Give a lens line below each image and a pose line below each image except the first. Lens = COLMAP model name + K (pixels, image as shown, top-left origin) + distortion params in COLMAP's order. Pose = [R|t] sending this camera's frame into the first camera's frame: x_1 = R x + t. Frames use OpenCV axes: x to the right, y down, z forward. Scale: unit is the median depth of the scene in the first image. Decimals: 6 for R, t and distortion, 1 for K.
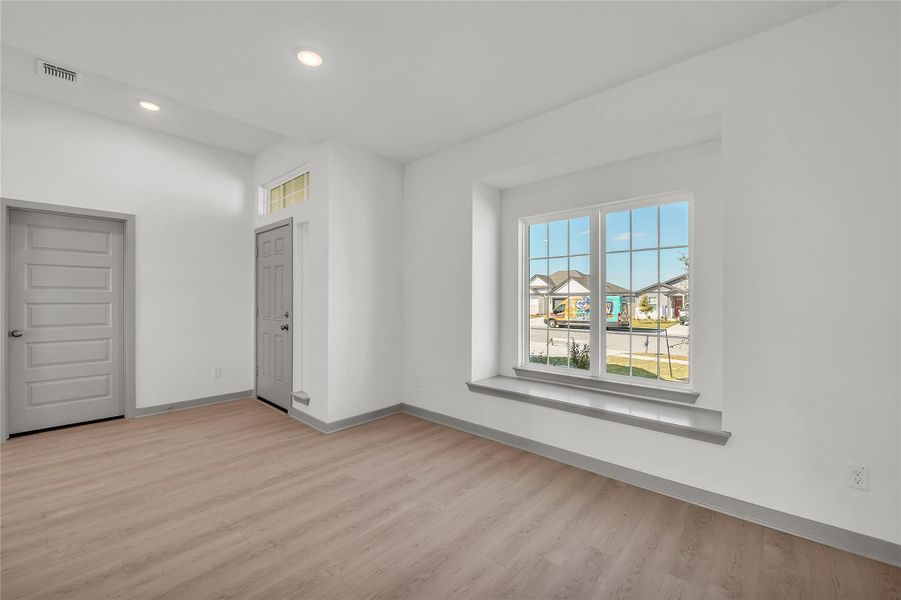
lens RADIAL K [[365.6, 0, 460.5], [0, 365.6, 296.2], [0, 0, 1]] dist [-0.008978, 0.000363]
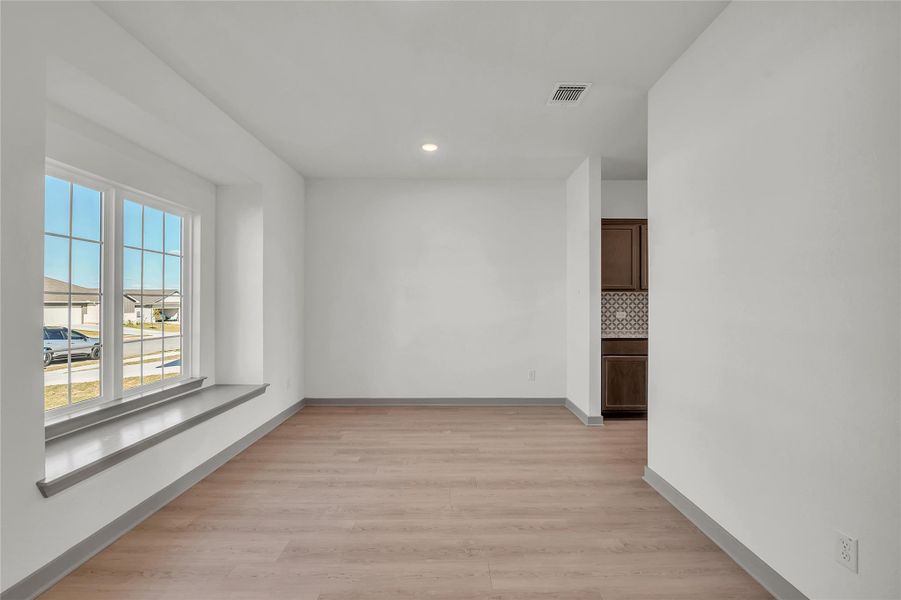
lens RADIAL K [[400.4, 0, 450.5], [0, 400.4, 300.0], [0, 0, 1]] dist [-0.003170, -0.000390]
pose [[-0.666511, 0.001649, 0.745493, -0.770485], [-0.010818, 0.999871, -0.011884, 0.009794], [-0.745417, -0.015986, -0.666407, 1.060121]]
